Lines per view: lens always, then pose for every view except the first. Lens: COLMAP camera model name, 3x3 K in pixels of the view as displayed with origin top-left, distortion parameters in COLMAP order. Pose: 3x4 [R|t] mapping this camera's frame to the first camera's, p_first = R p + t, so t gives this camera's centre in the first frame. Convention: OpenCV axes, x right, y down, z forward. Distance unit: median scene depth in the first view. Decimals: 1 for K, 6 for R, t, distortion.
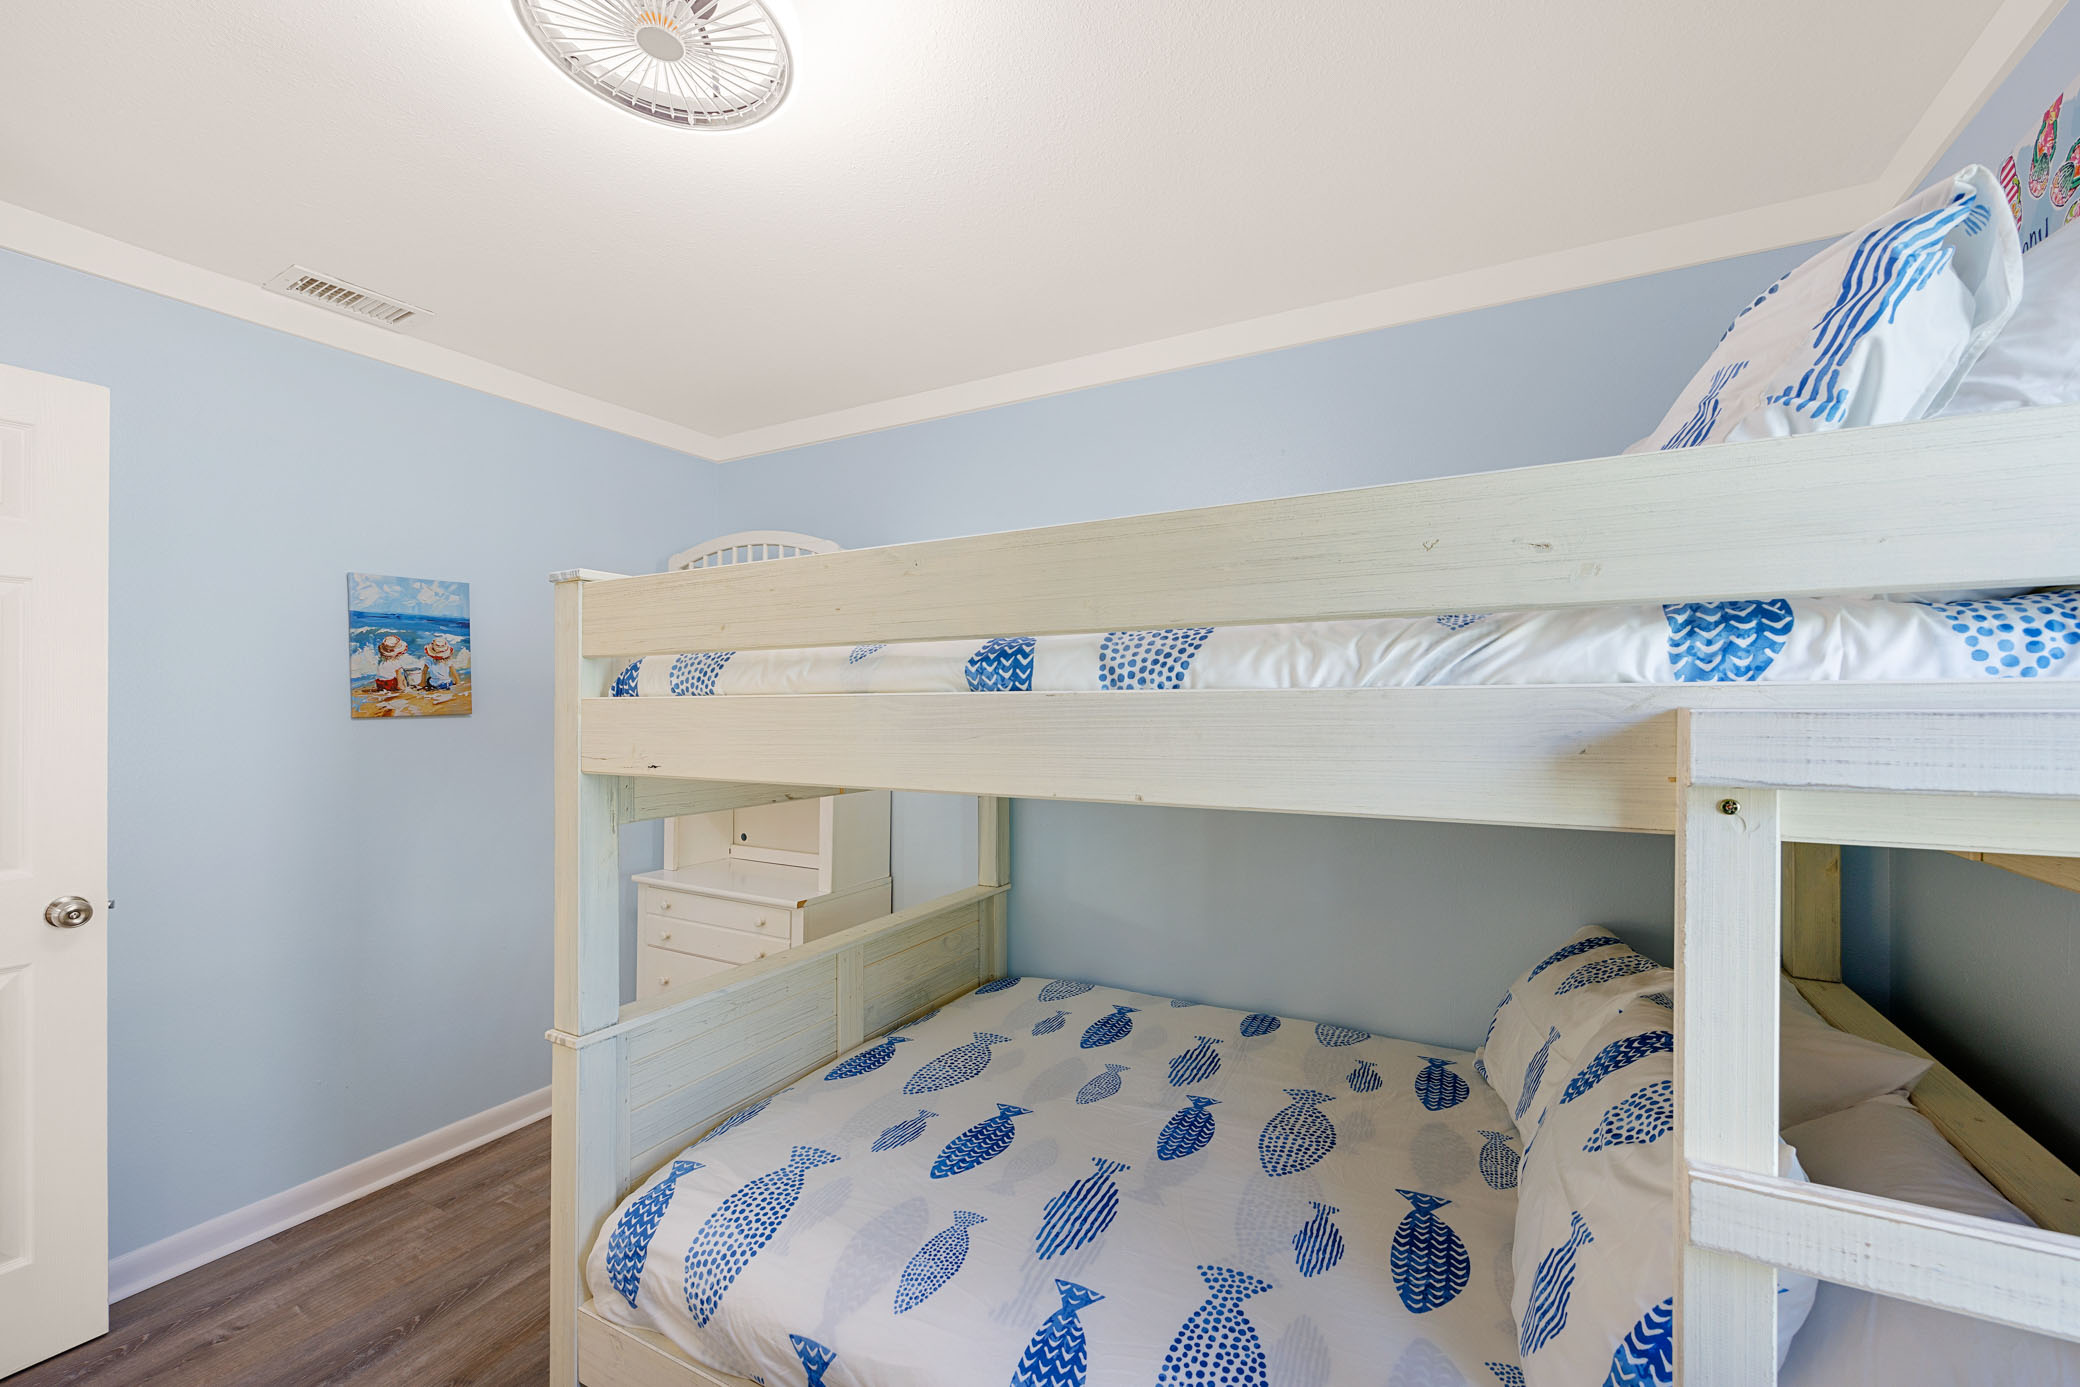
lens RADIAL K [[835.5, 0, 1040.6], [0, 835.5, 700.5], [0, 0, 1]] dist [-0.002641, 0.000287]
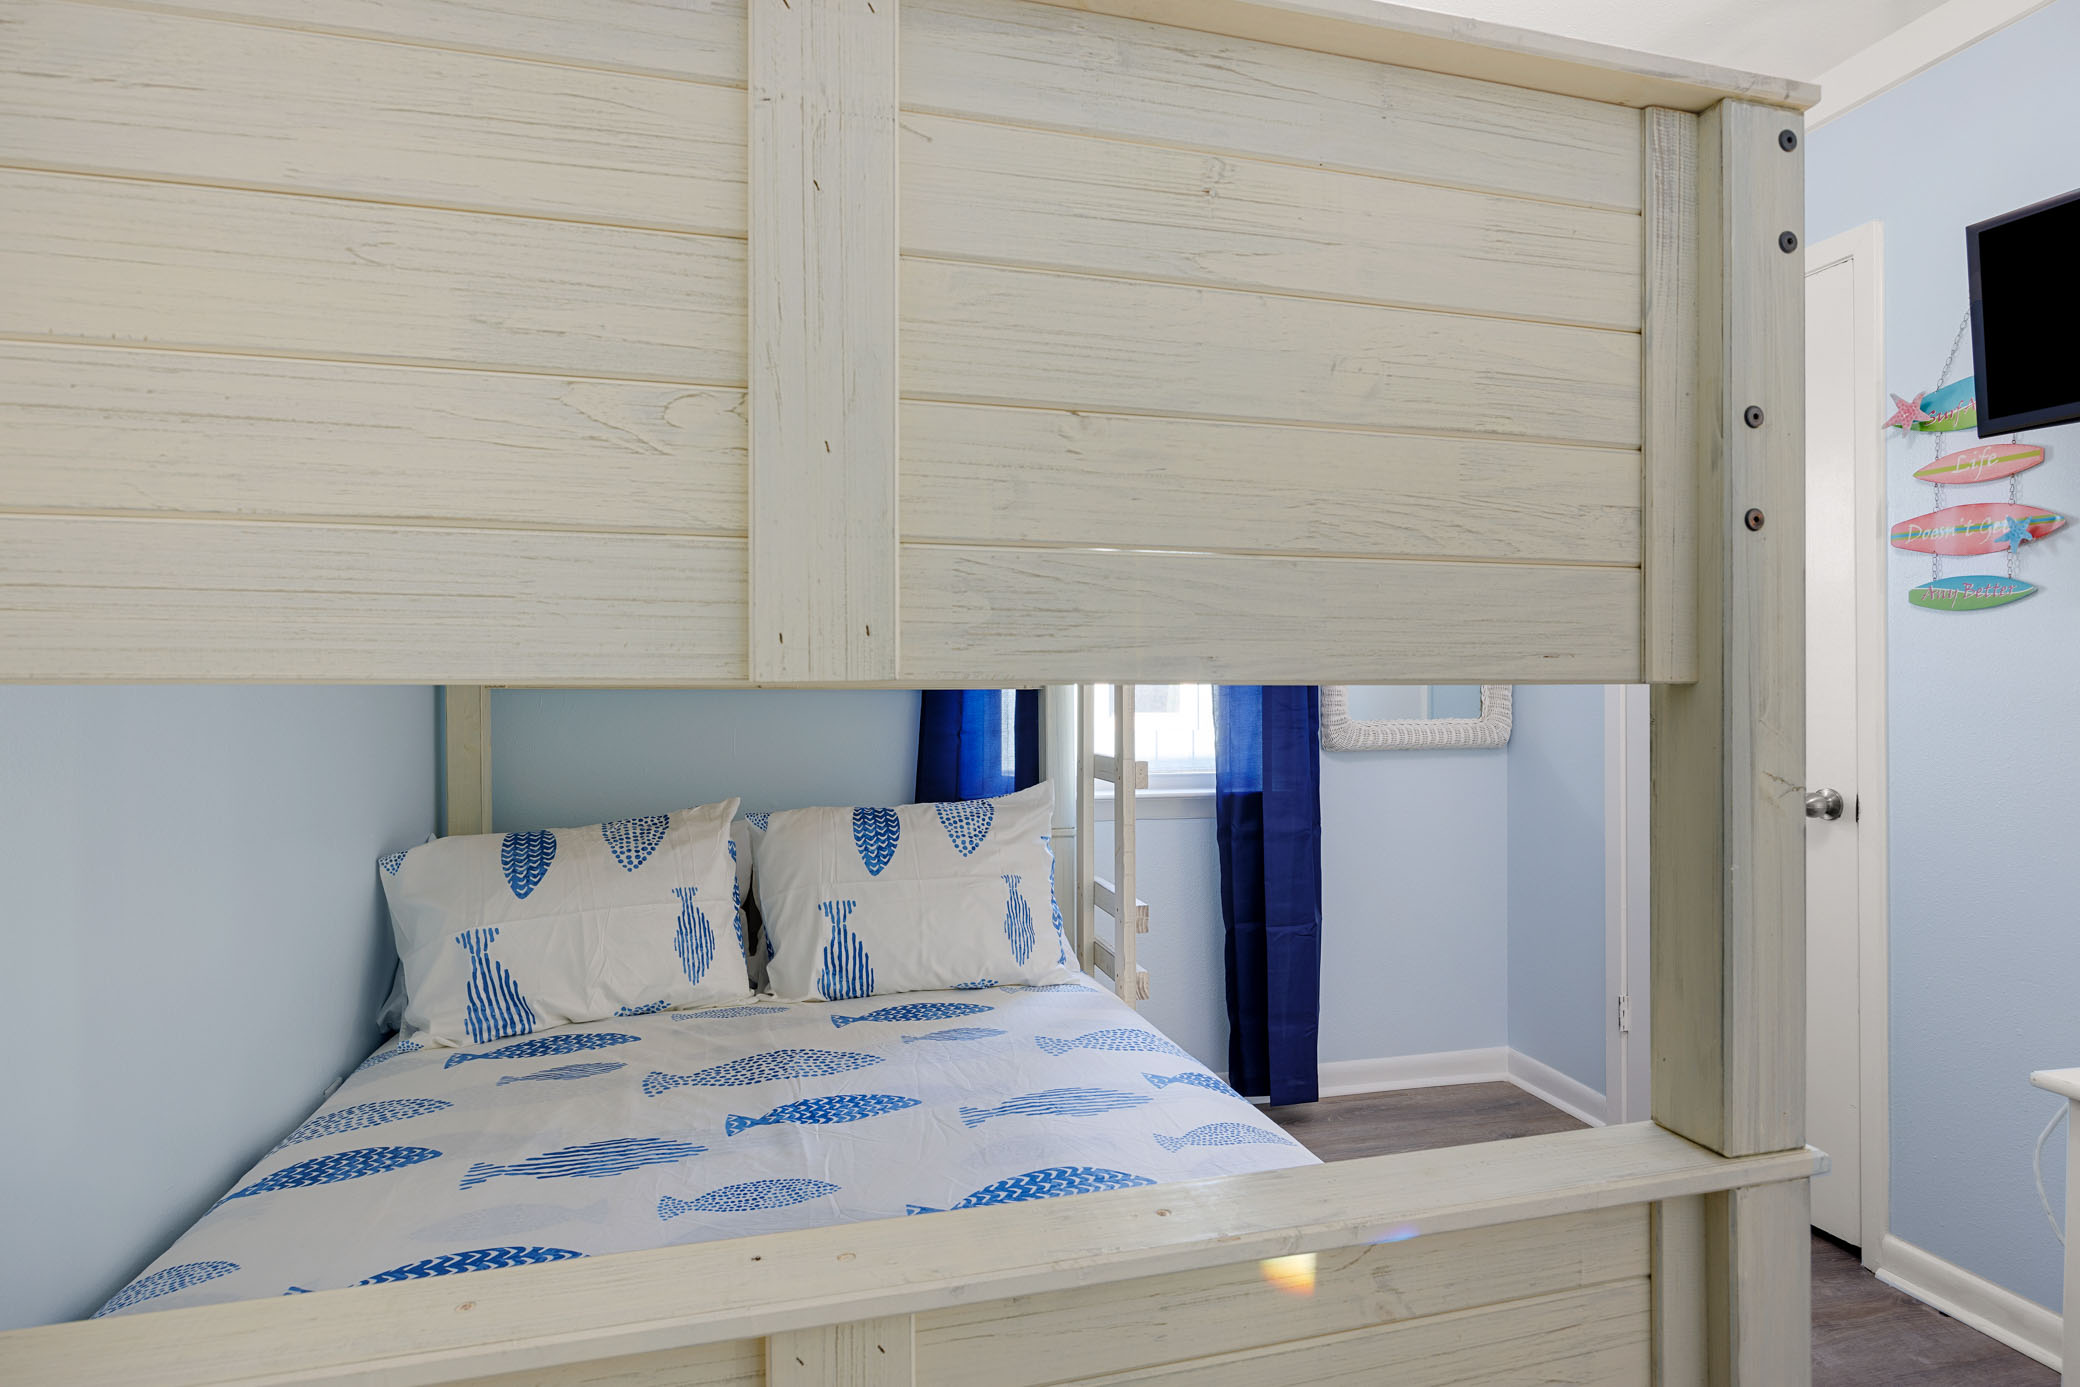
lens RADIAL K [[1009.5, 0, 1039.9], [0, 1009.5, 691.3], [0, 0, 1]] dist [-0.016820, -0.000174]
pose [[-0.665933, 0.006548, 0.745983, -0.589263], [0.003457, 0.999978, -0.005691, 0.134551], [-0.746004, -0.001211, -0.665940, 1.378226]]
